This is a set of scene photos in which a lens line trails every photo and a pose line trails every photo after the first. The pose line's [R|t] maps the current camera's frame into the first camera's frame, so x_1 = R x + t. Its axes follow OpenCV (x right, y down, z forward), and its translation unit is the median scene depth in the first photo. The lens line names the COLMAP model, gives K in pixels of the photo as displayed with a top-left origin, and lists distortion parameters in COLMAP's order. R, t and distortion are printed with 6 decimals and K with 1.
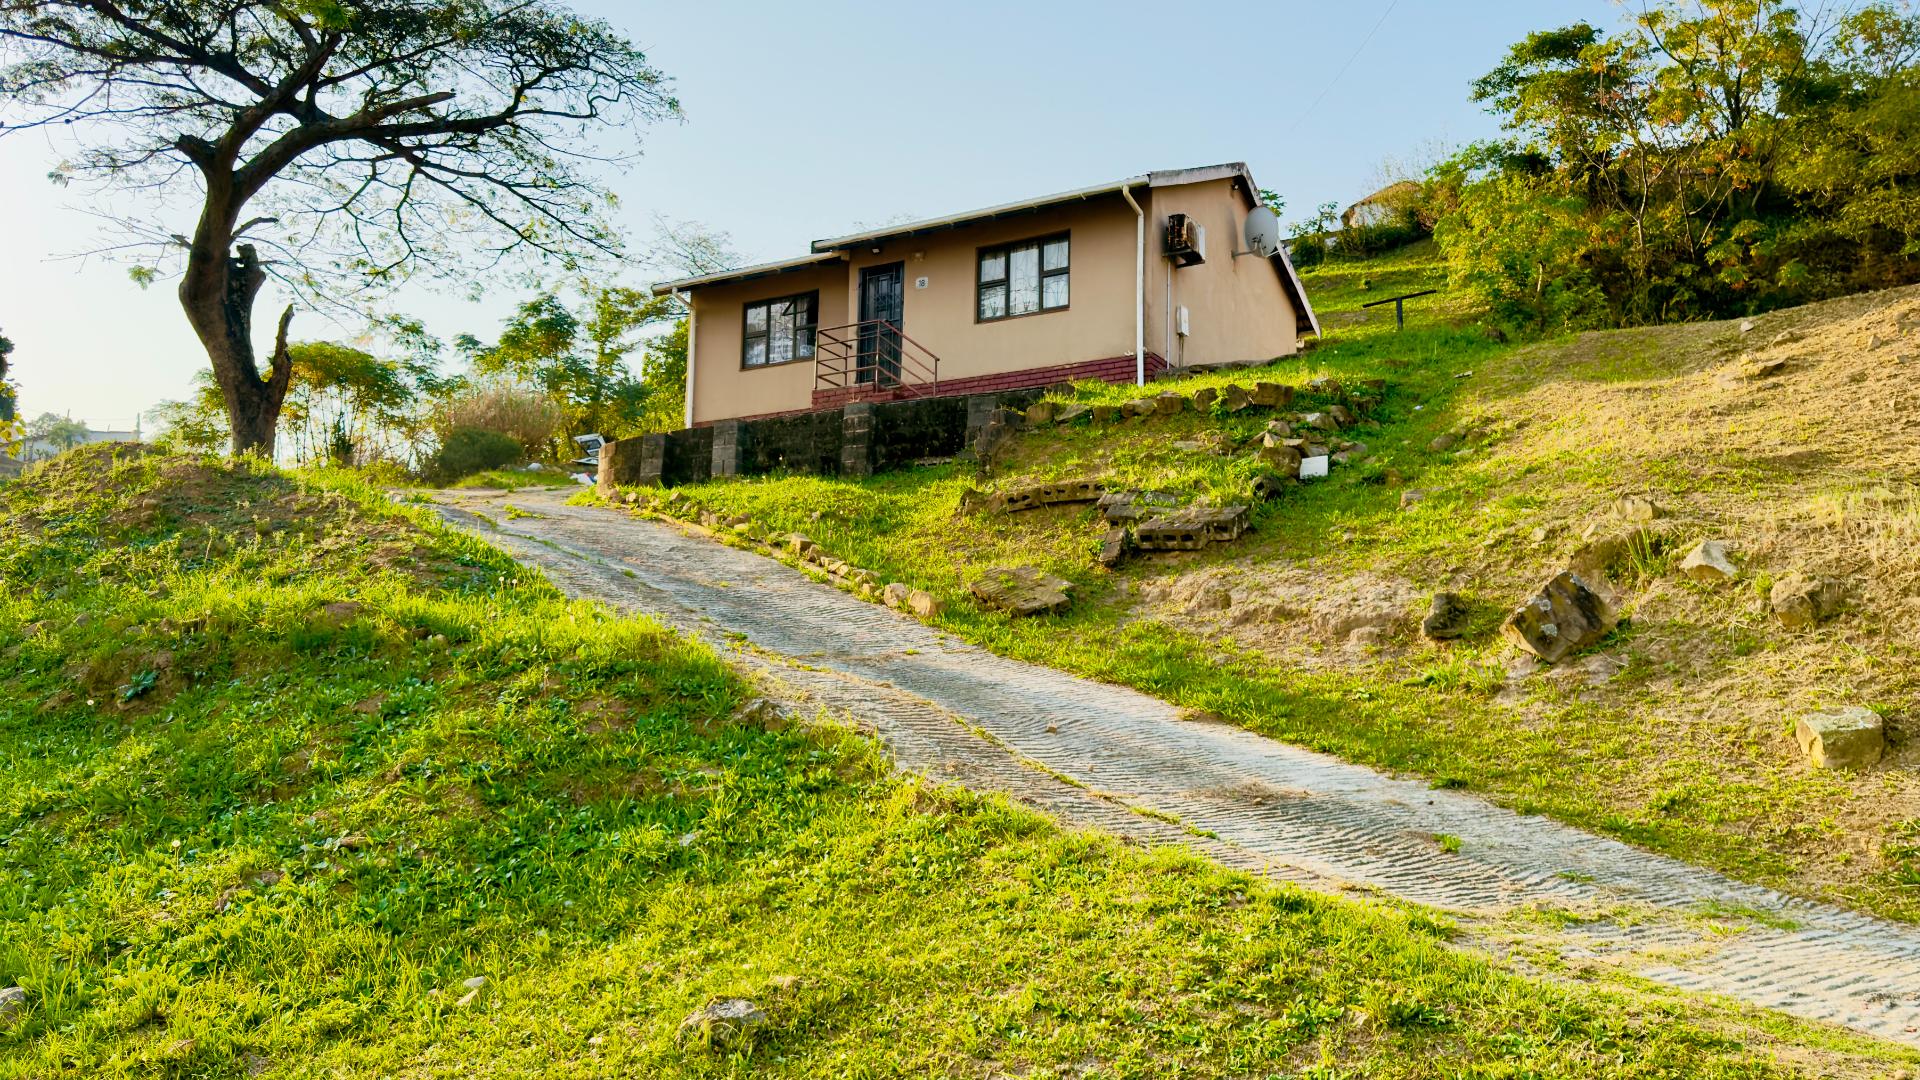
lens RADIAL K [[1503.0, 0, 968.0], [0, 1503.0, 577.0], [0, 0, 1]] dist [0.078875, -0.001692]
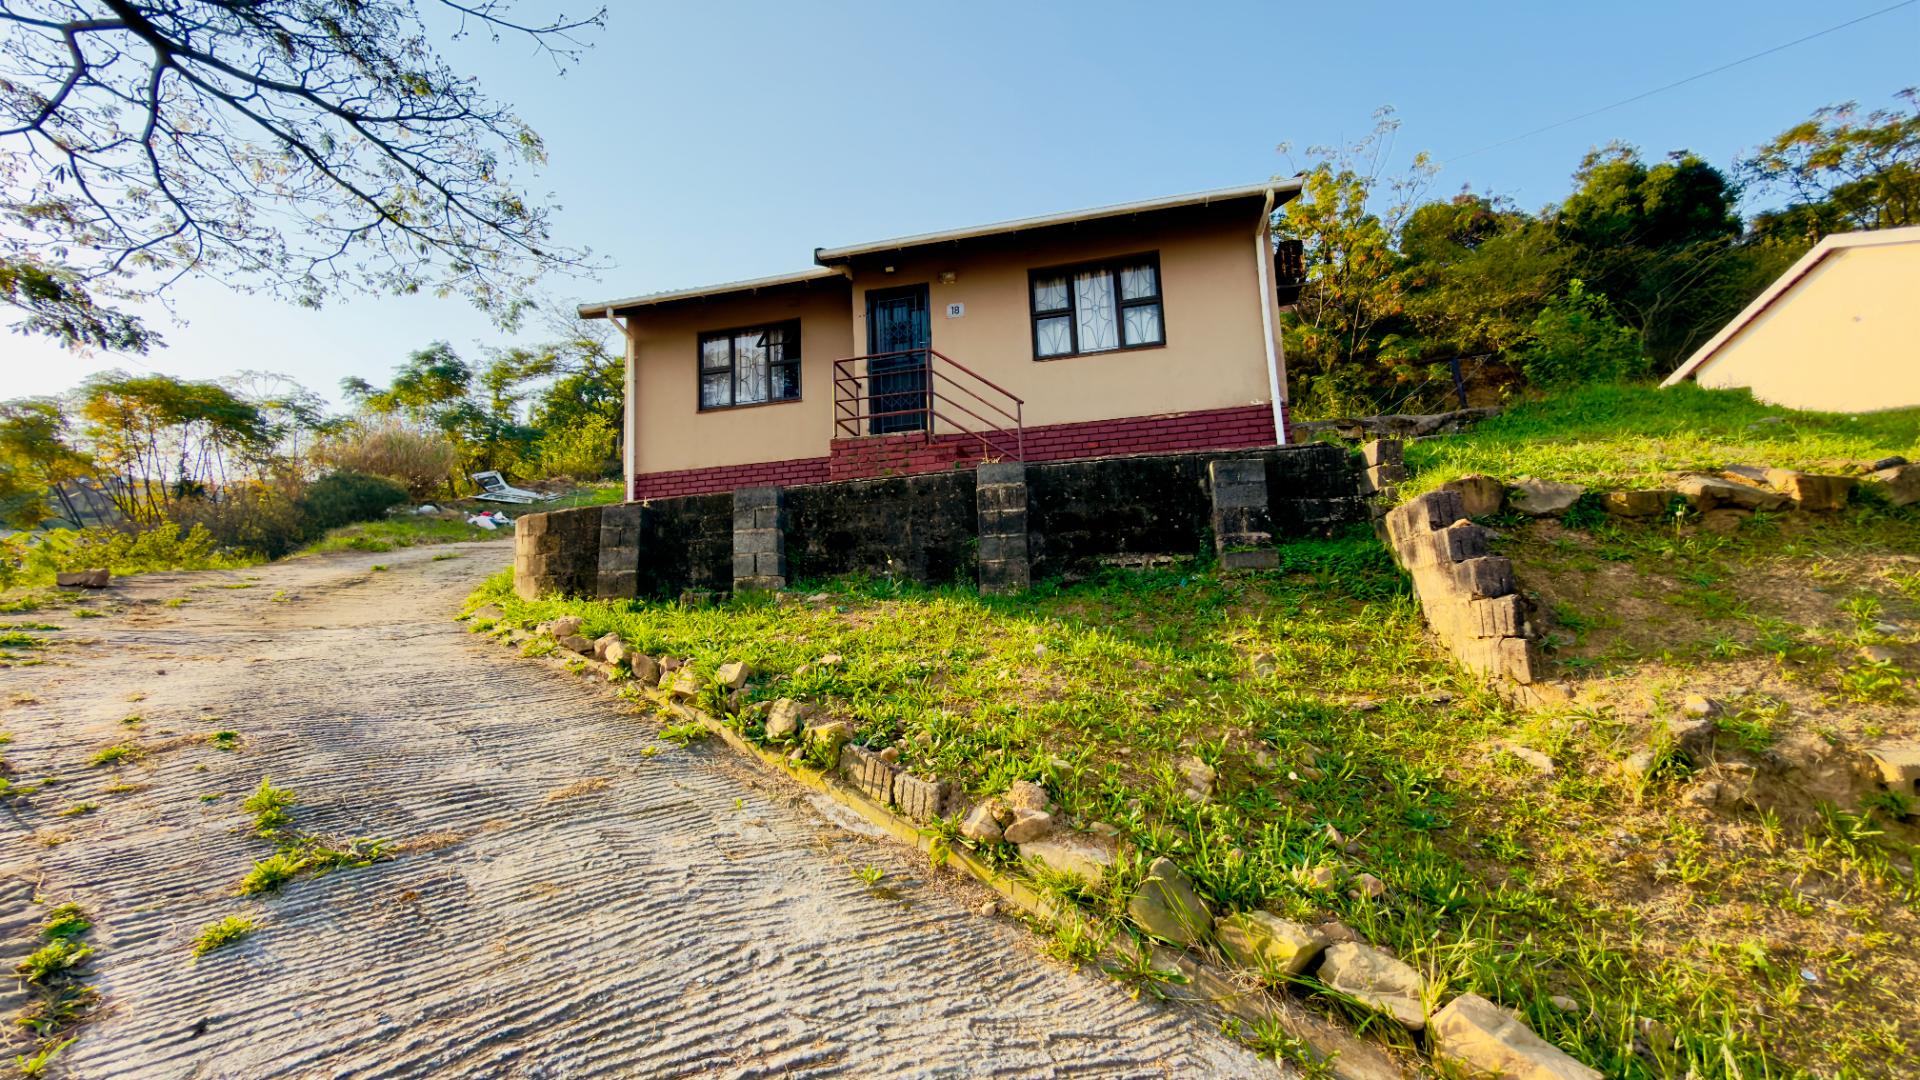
lens RADIAL K [[769.1, 0, 964.4], [0, 769.1, 544.7], [0, 0, 1]] dist [0.000879, -0.000063]
pose [[0.950678, -0.022746, 0.309345, -0.162881], [0.018005, 0.999673, 0.018171, -0.077888], [-0.309657, -0.011705, 0.950776, 0.619370]]
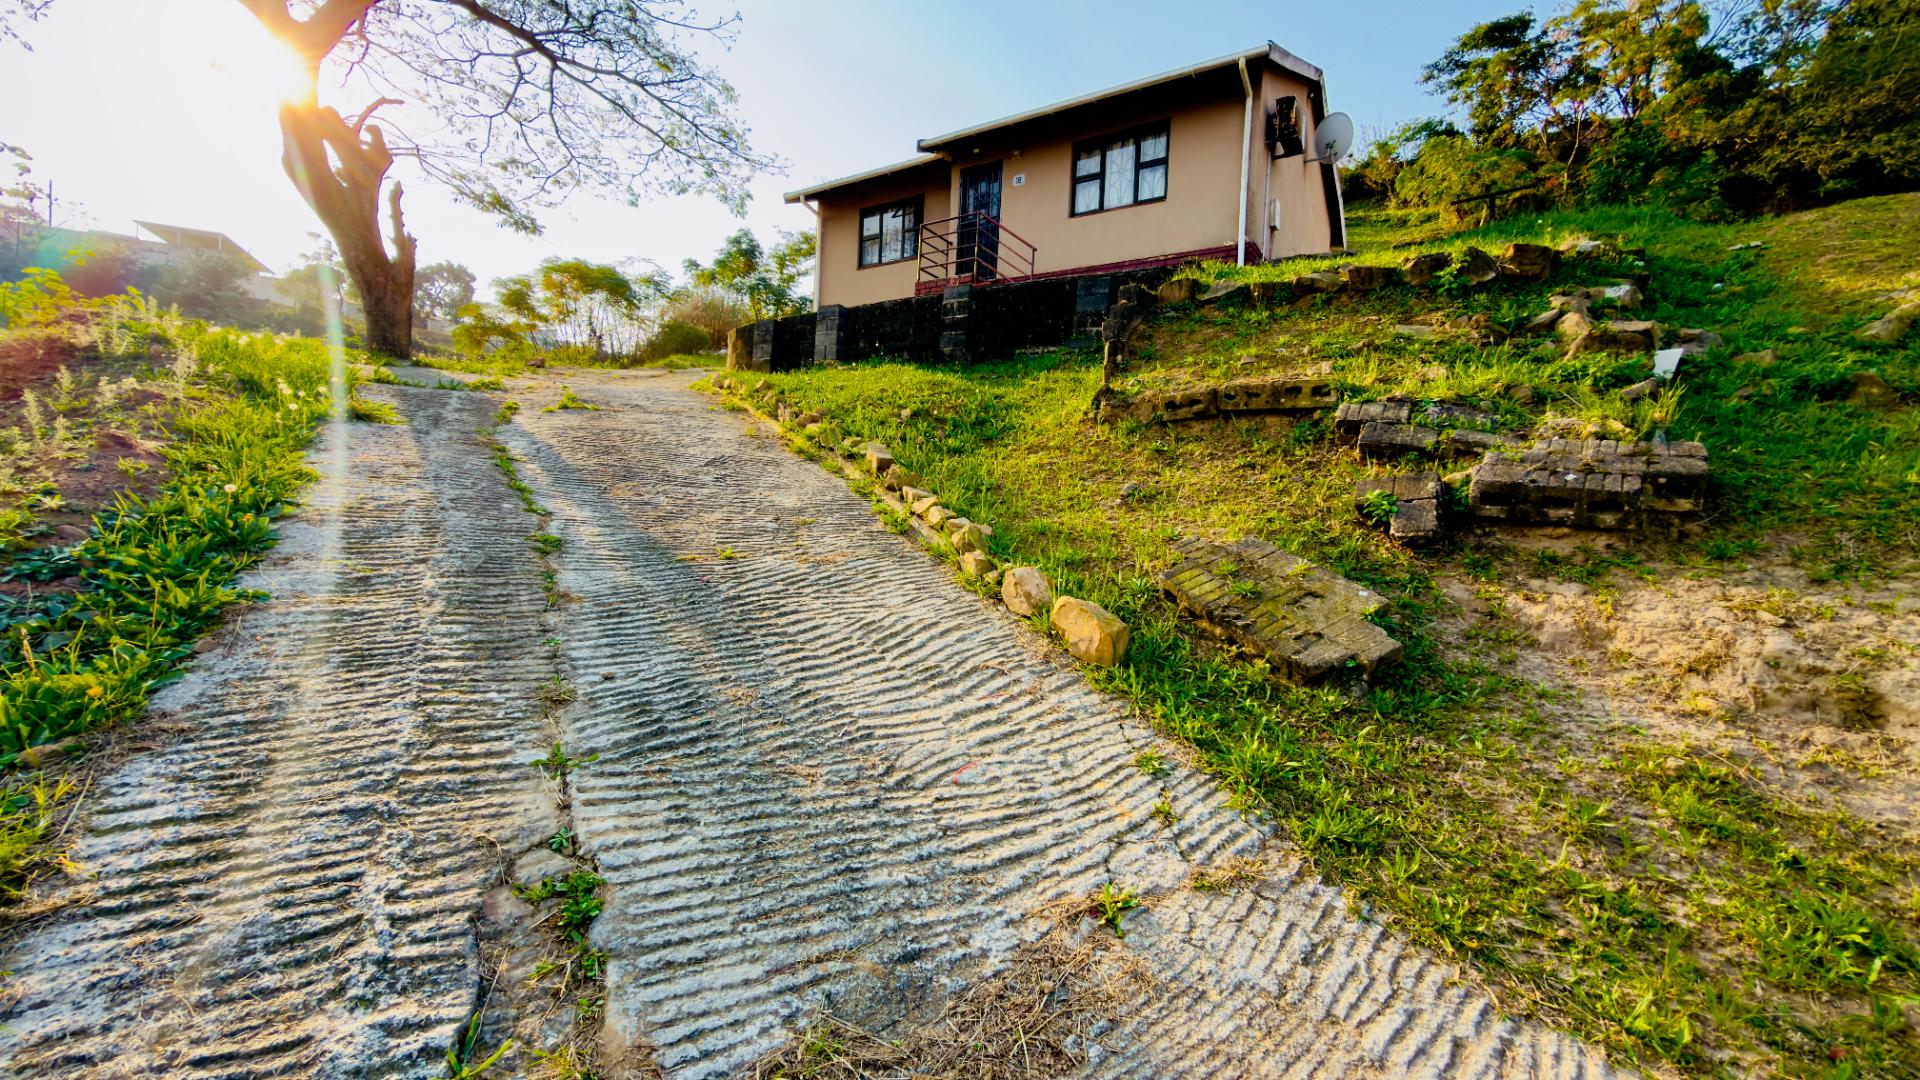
lens RADIAL K [[769.1, 0, 964.4], [0, 769.1, 544.7], [0, 0, 1]] dist [0.000879, -0.000063]
pose [[0.998098, 0.030597, -0.053516, -0.032981], [-0.021298, 0.985826, 0.166412, -0.030557], [0.057850, -0.164955, 0.984603, 0.428757]]
